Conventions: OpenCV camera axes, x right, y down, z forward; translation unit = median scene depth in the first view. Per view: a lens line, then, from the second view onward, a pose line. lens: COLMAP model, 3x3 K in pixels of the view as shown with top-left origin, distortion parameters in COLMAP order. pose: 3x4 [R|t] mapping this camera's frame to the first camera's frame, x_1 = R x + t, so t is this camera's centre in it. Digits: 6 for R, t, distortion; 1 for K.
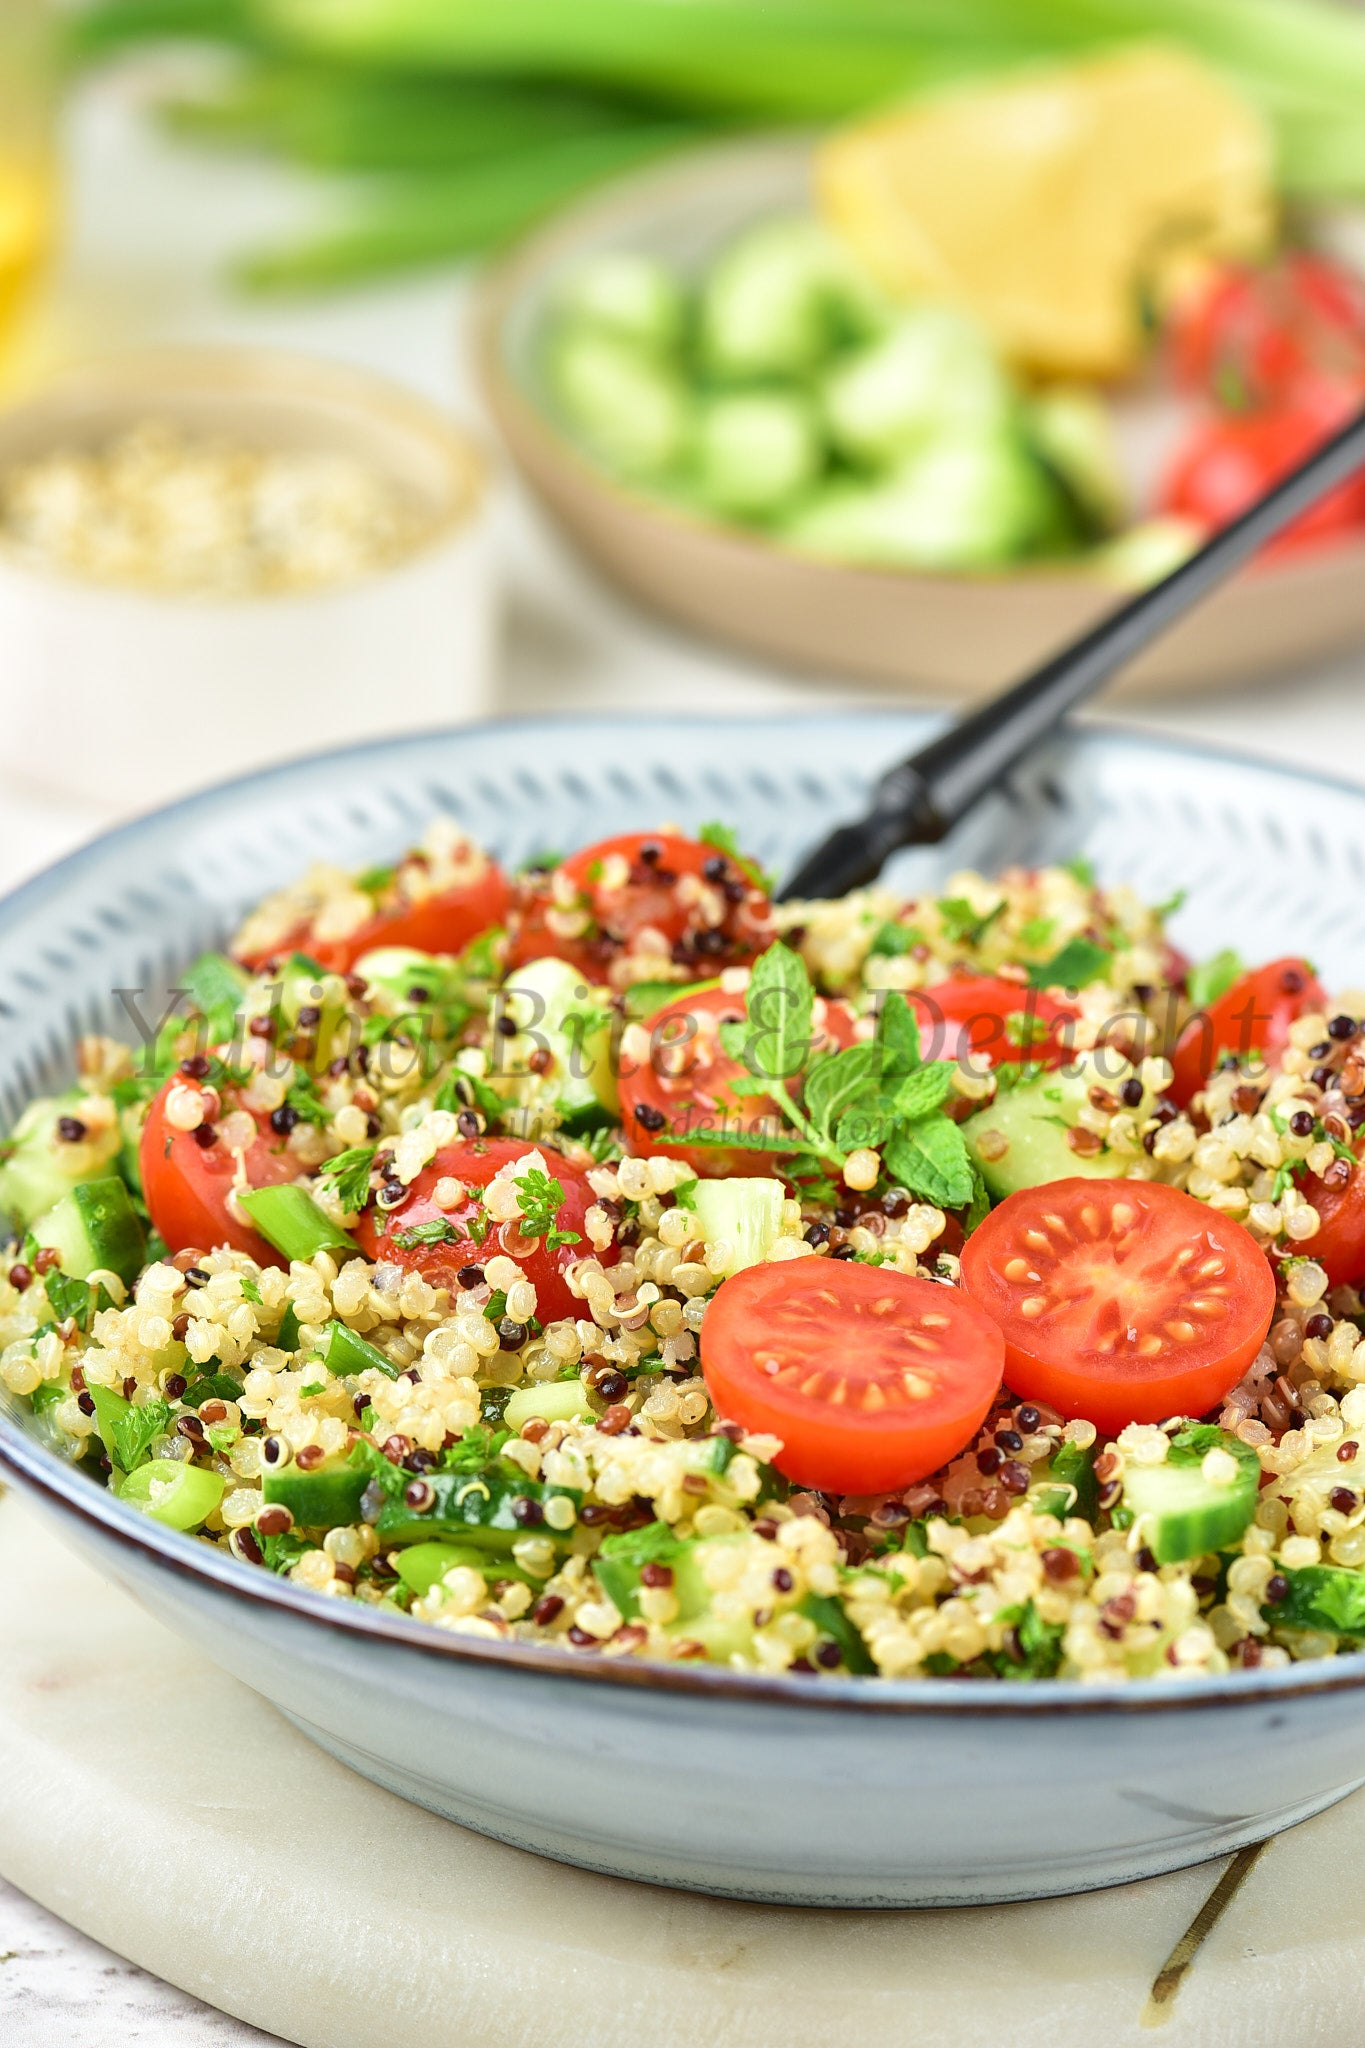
lens RADIAL K [[7503.6, 0, 682.5], [0, 7503.6, 1024.0], [0, 0, 1]] dist [-0.234752, 3.418435]
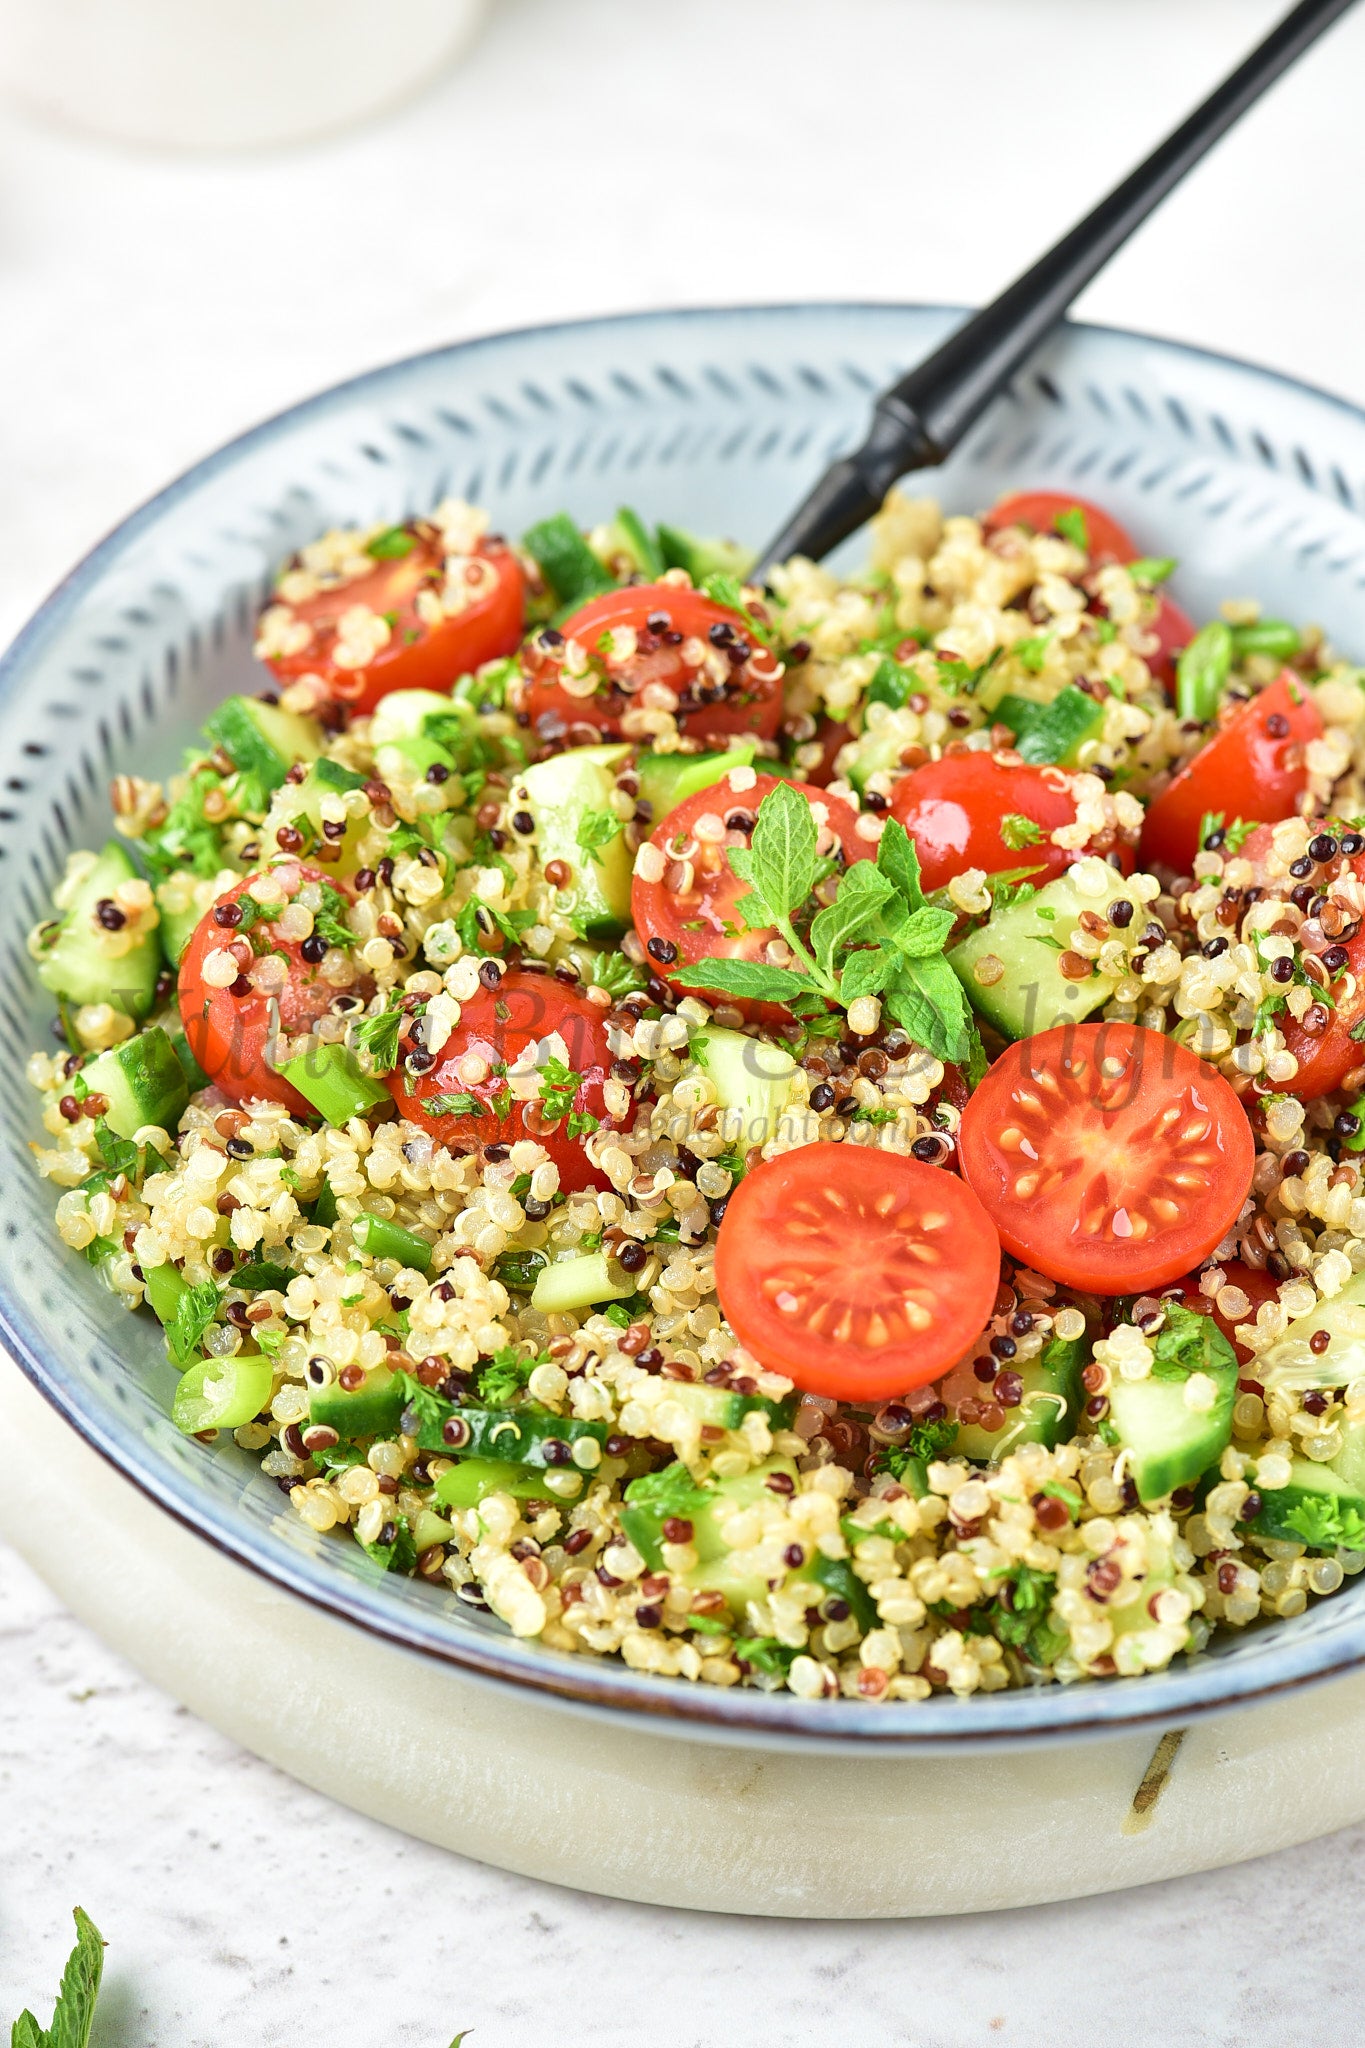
lens RADIAL K [[7503.6, 0, 682.5], [0, 7503.6, 1024.0], [0, 0, 1]] dist [-0.234752, 3.418435]
pose [[0.999889, -0.014572, -0.003045, 0.001556], [0.014681, 0.931298, 0.363962, -0.371397], [-0.002468, -0.363966, 0.931409, 0.017932]]
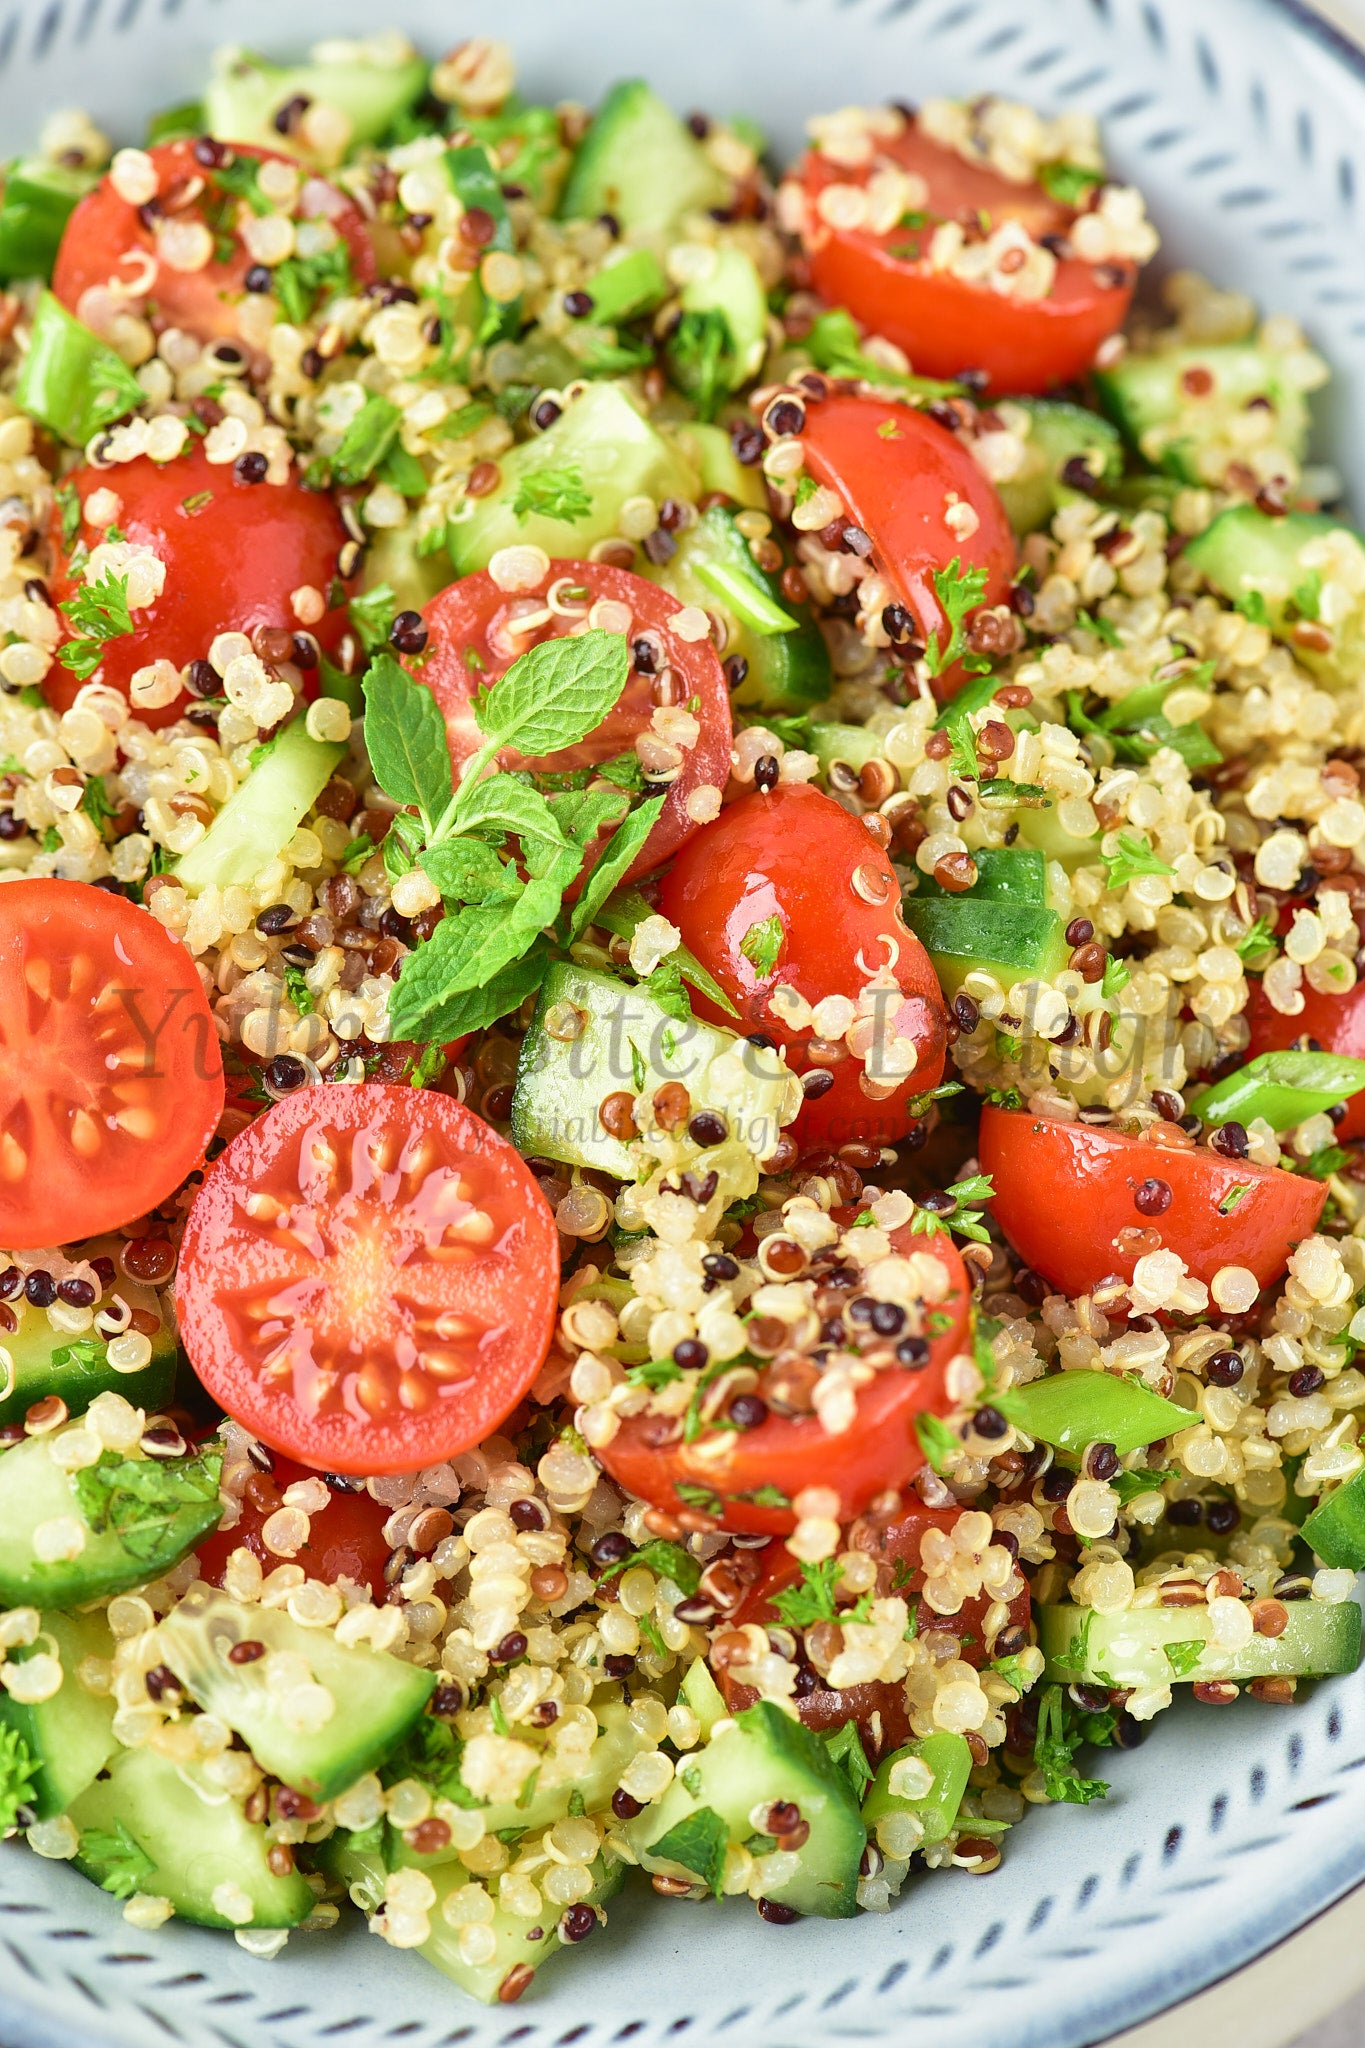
lens RADIAL K [[7503.6, 0, 682.5], [0, 7503.6, 1024.0], [0, 0, 1]] dist [-0.234752, 3.418435]
pose [[0.458138, 0.830405, -0.317075, 0.299100], [-0.478822, 0.531088, 0.699053, -0.540372], [0.748892, -0.168440, 0.640928, 0.534252]]
